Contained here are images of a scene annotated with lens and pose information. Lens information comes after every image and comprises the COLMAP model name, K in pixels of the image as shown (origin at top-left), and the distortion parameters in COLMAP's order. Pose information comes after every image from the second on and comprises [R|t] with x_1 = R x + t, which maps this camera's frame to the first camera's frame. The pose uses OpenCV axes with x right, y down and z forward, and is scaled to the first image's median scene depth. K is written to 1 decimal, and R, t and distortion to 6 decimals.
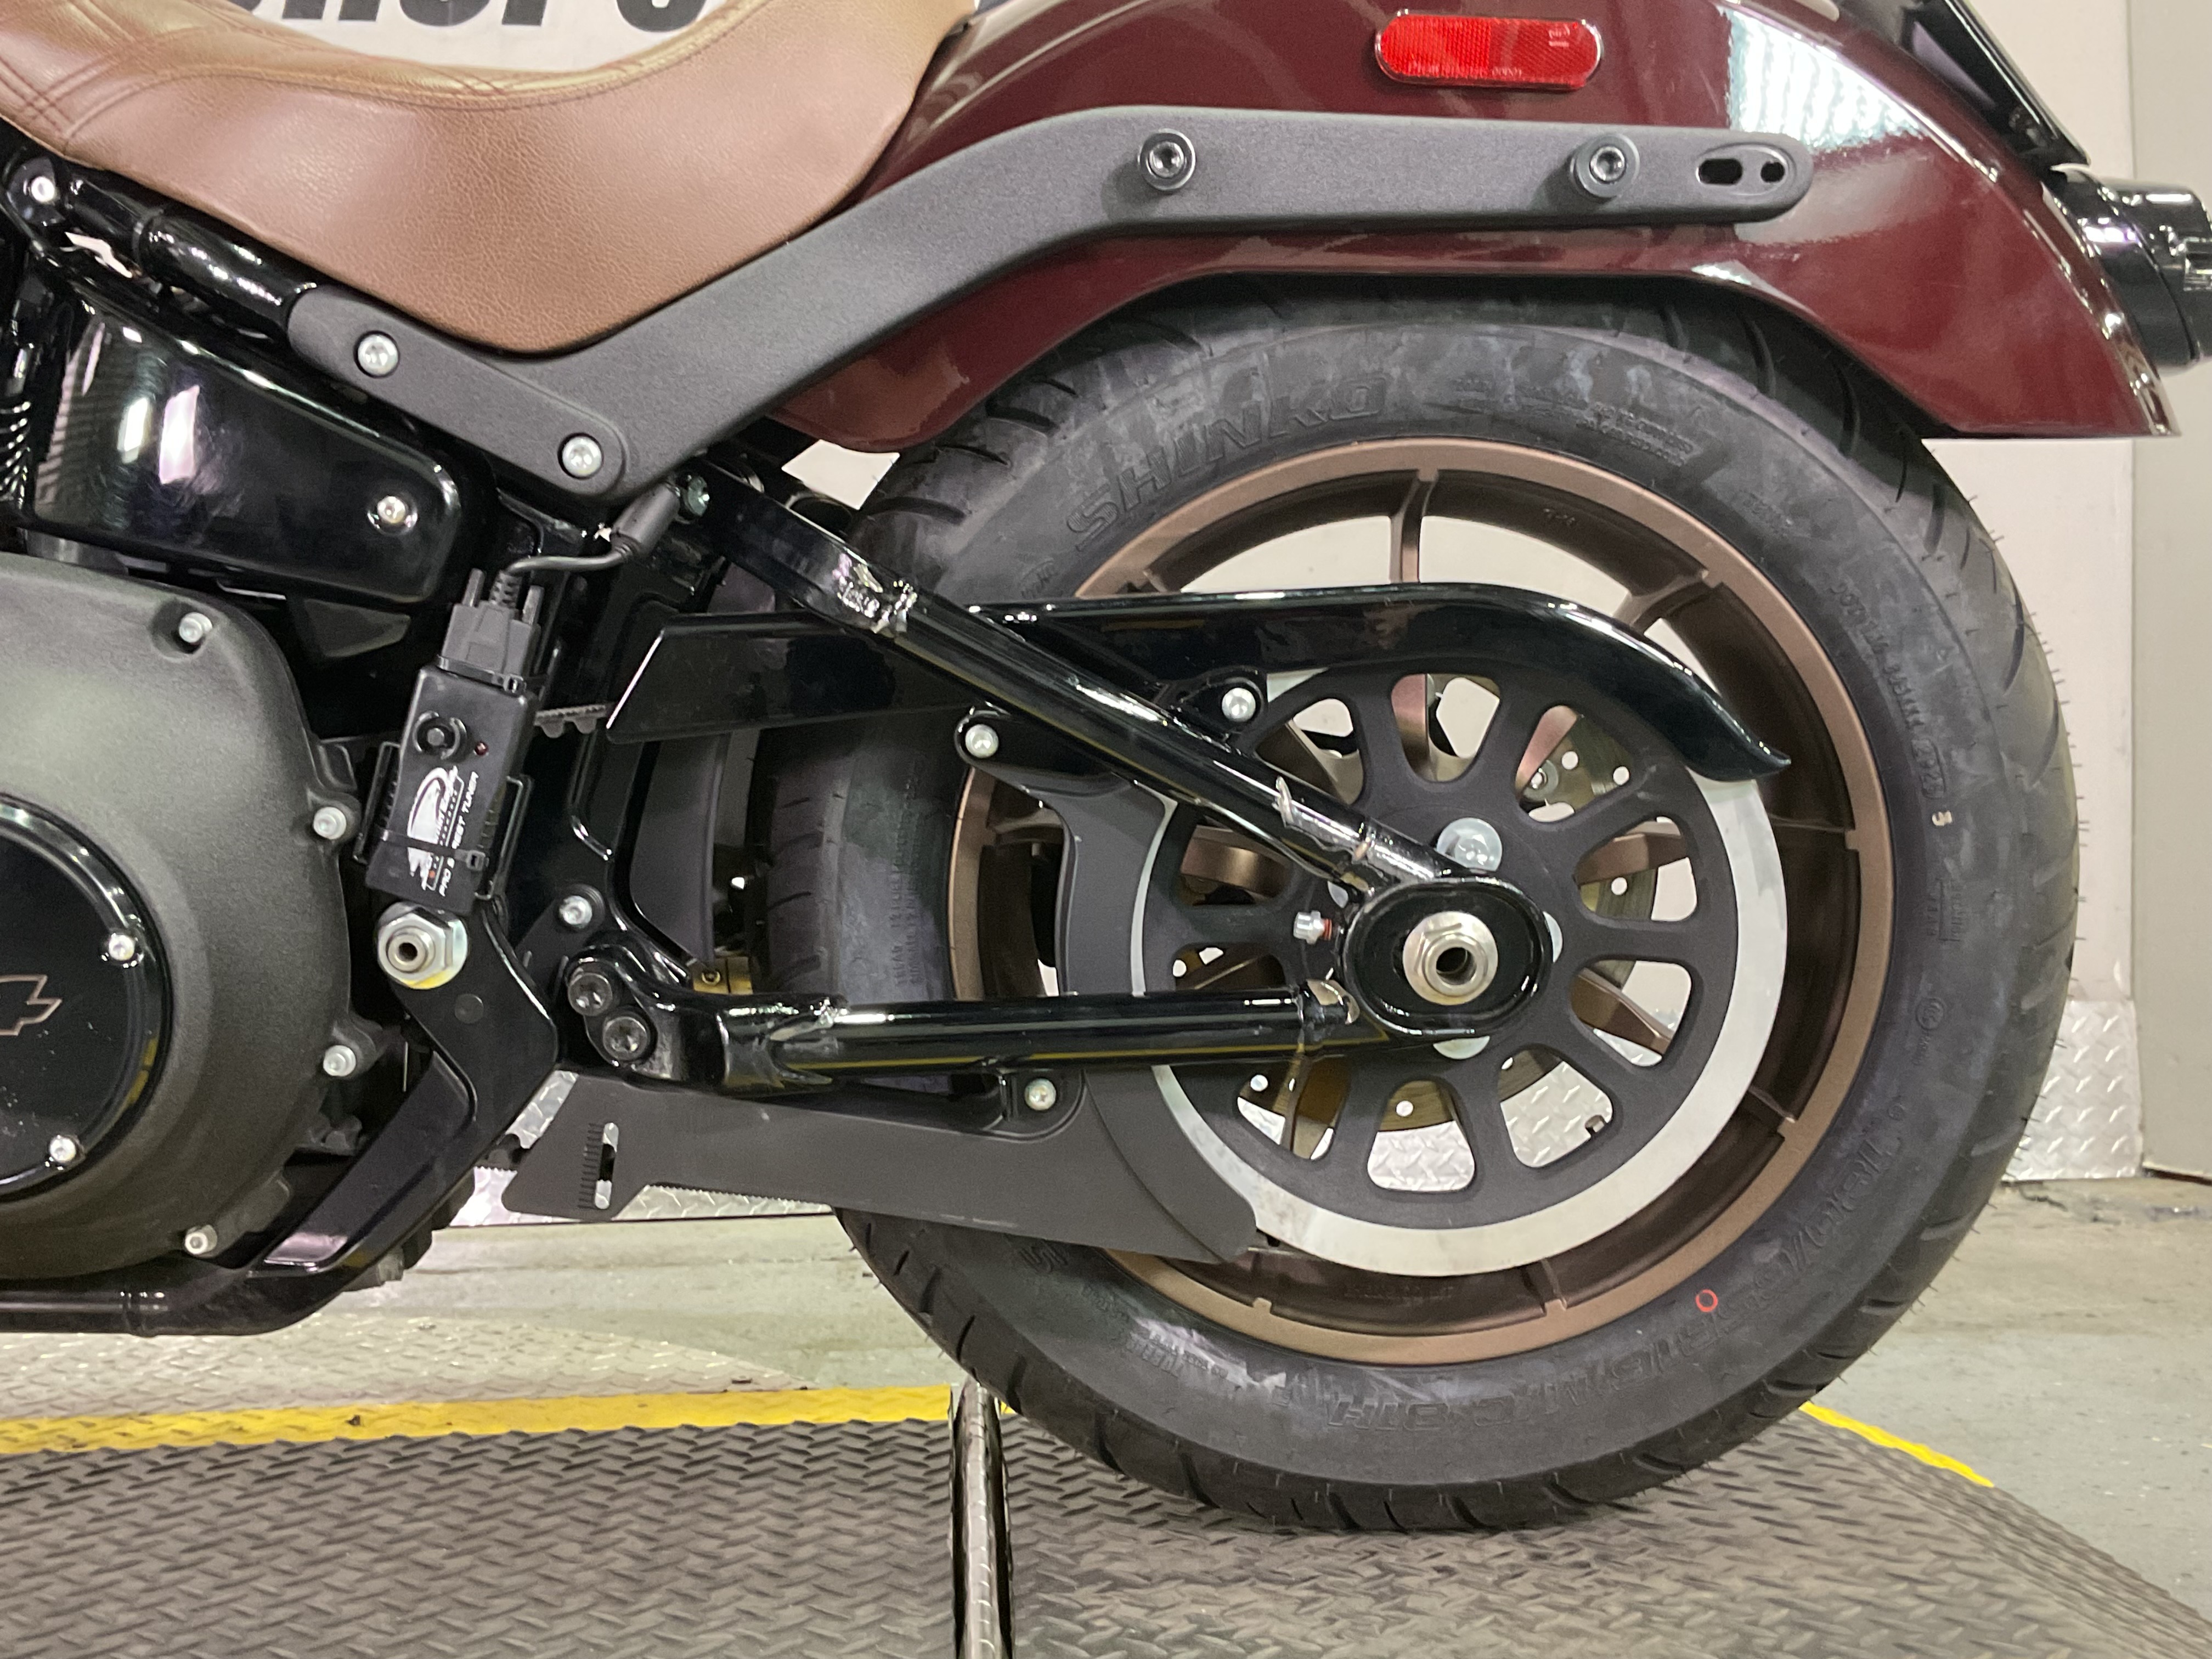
lens RADIAL K [[2386.1, 0, 1101.5], [0, 2386.1, 828.3], [0, 0, 1]] dist [0.162954, -0.386758]
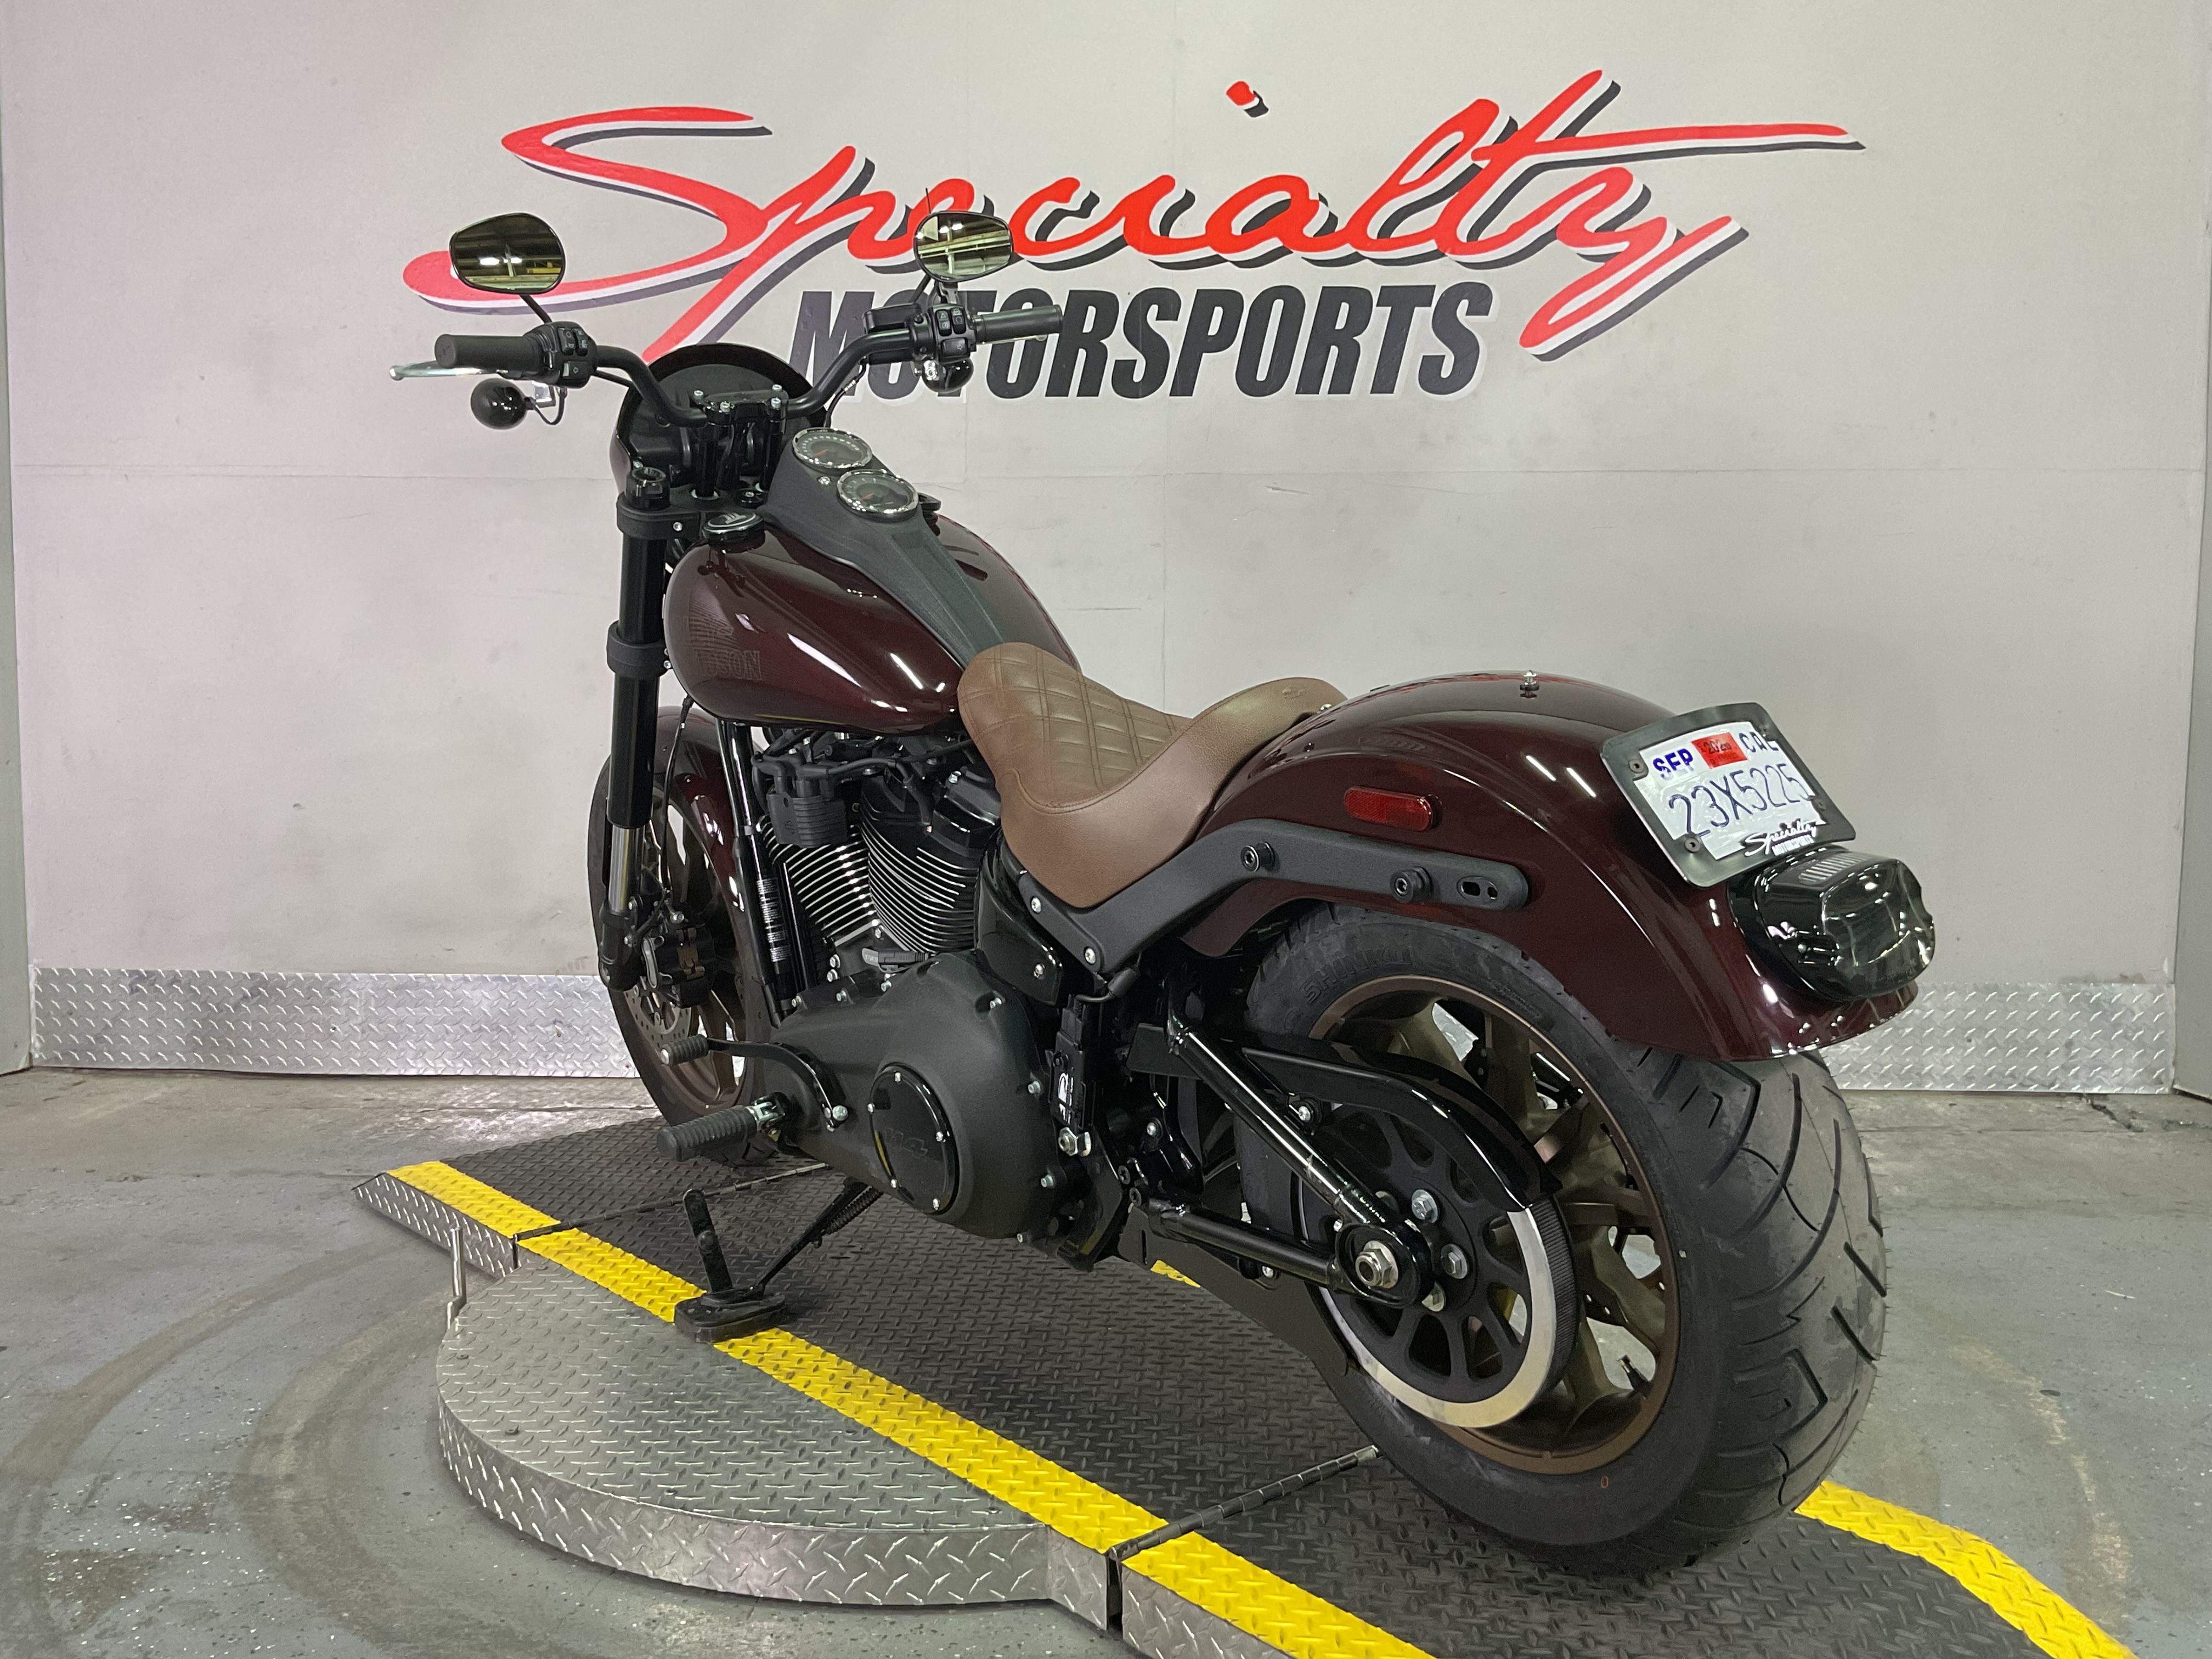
lens RADIAL K [[1995.5, 0, 1102.8], [0, 1995.5, 832.1], [0, 0, 1]] dist [0.135192, -0.289317]
pose [[0.985824, 0.022531, -0.166262, -0.127394], [-0.005281, 0.994618, 0.103473, -0.424804], [0.167699, -0.101128, 0.980638, -1.073154]]
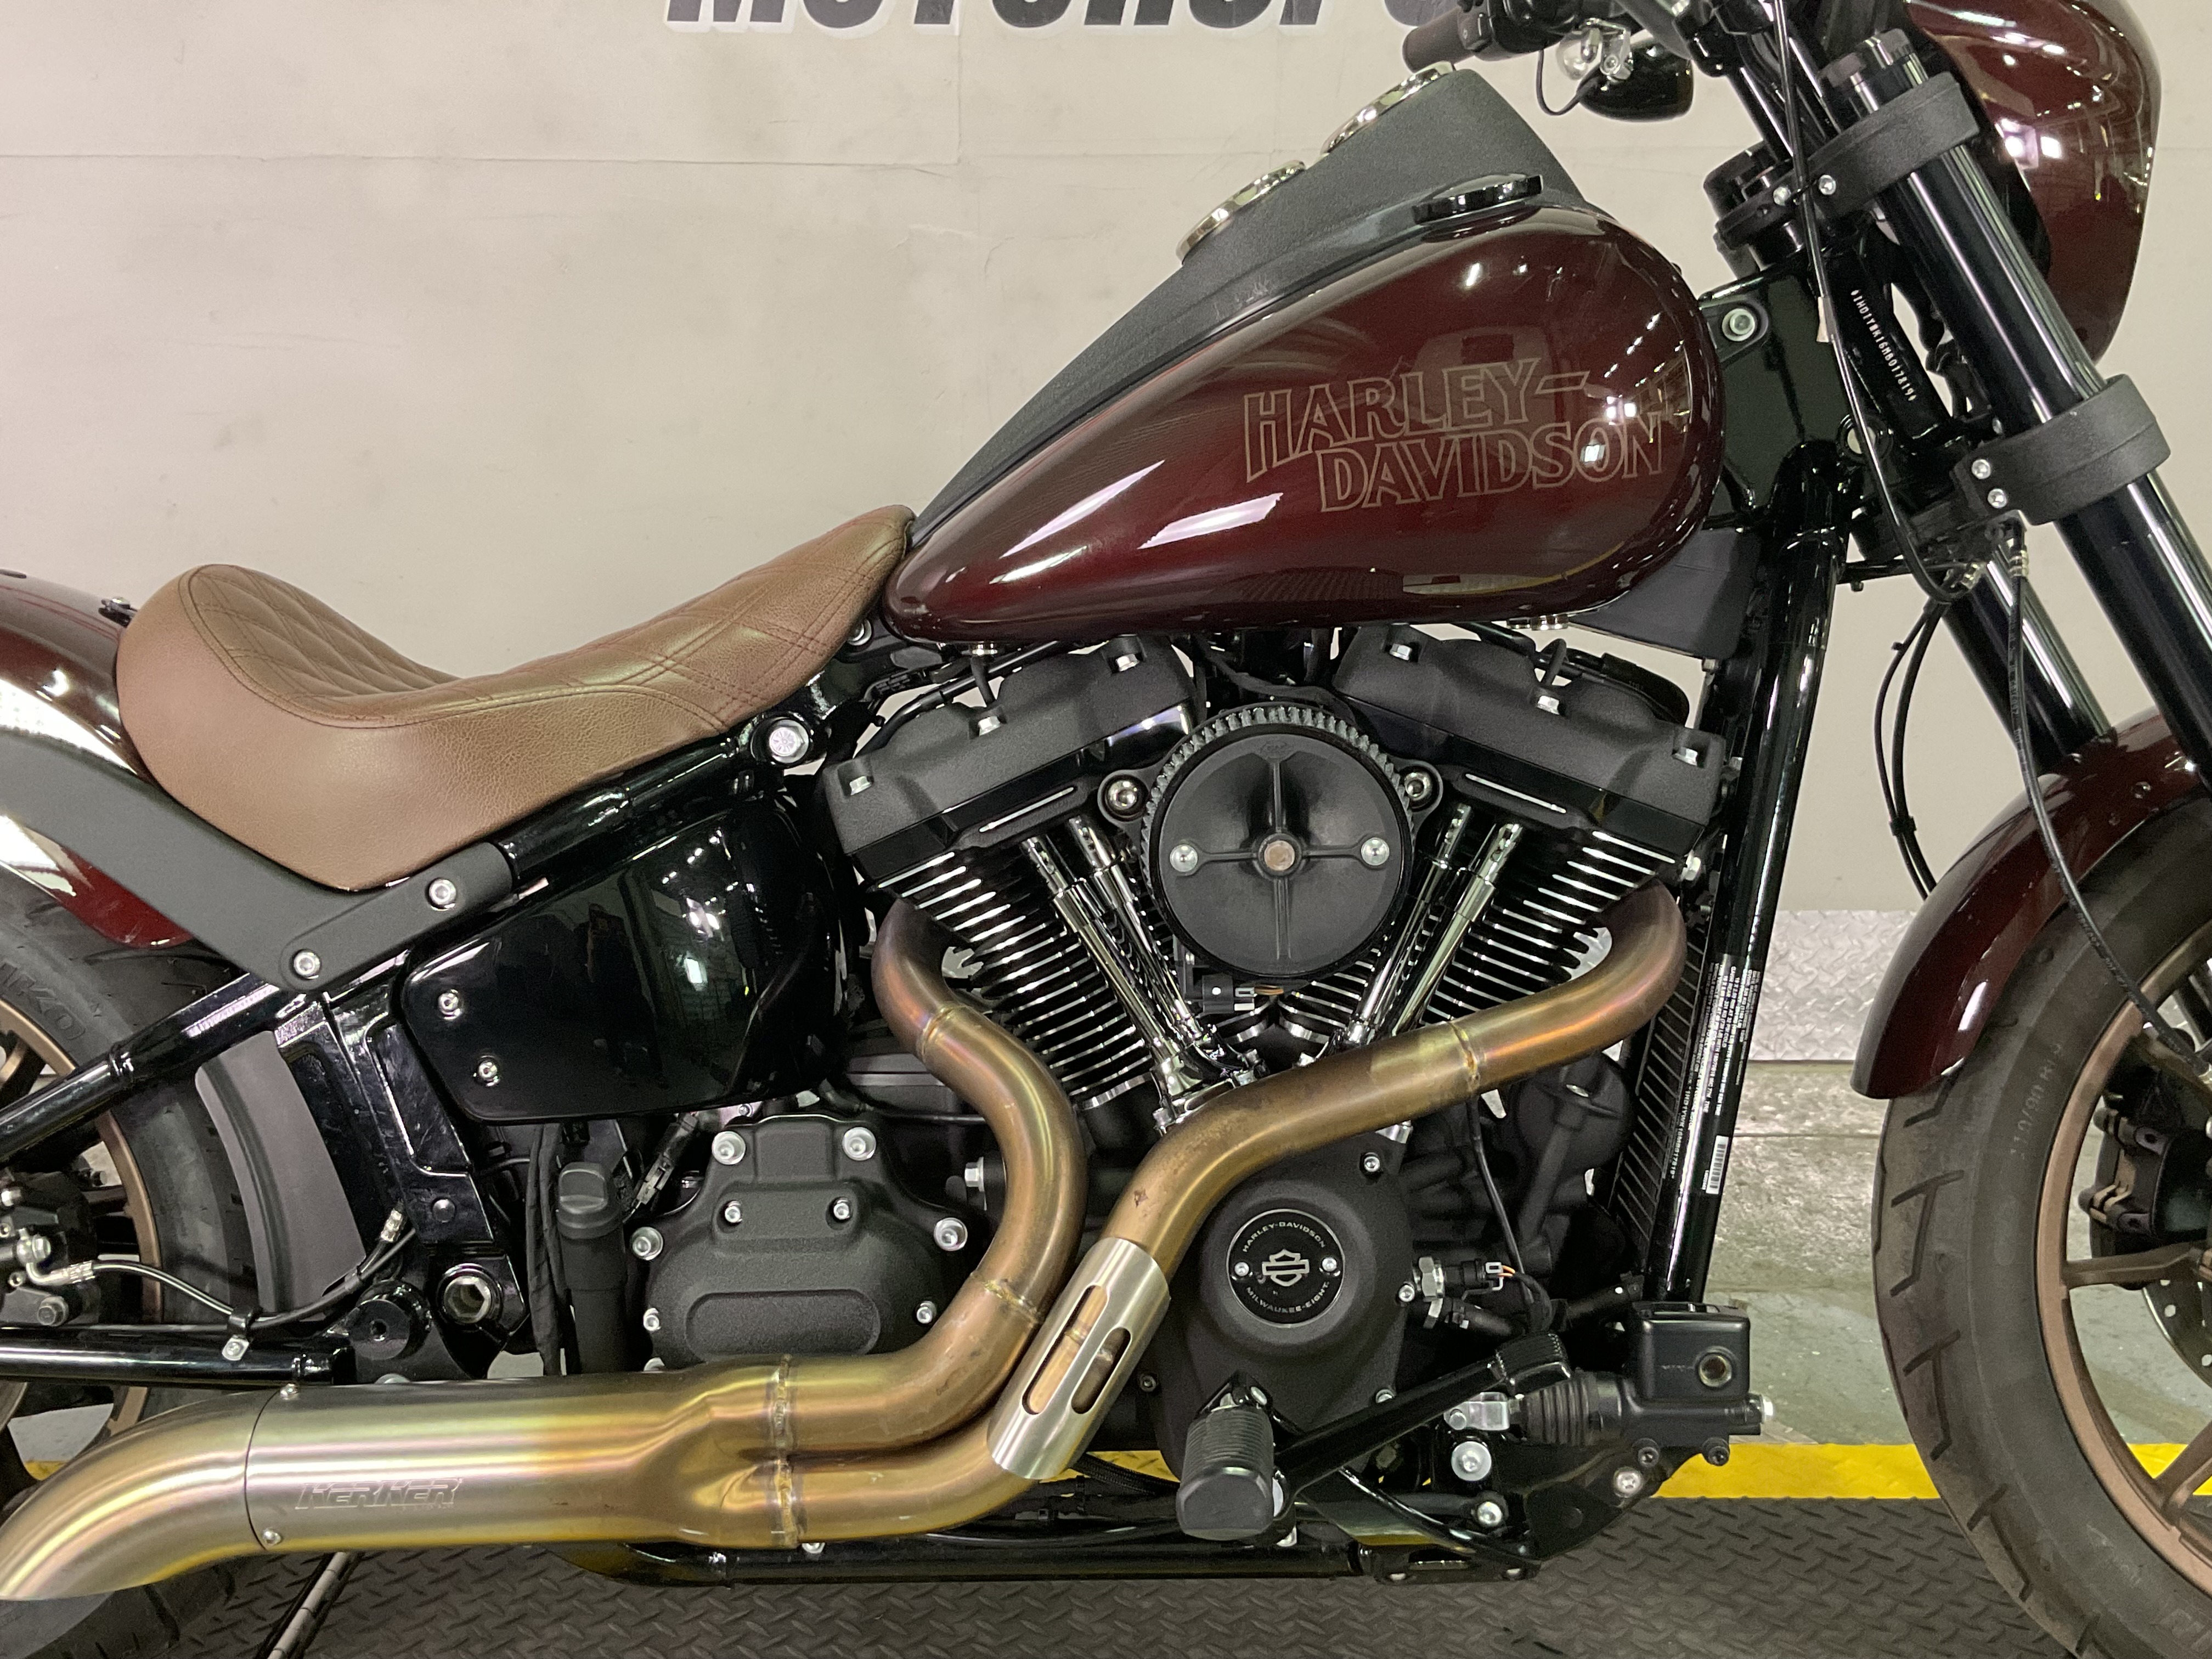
lens RADIAL K [[2316.2, 0, 1106.0], [0, 2316.2, 829.5], [0, 0, 1]] dist [0.141157, -0.334381]
pose [[0.995369, 0.022749, -0.093402, -0.545933], [-0.001800, 0.975838, 0.218490, -0.514447], [0.096115, -0.217310, 0.971359, -0.286252]]
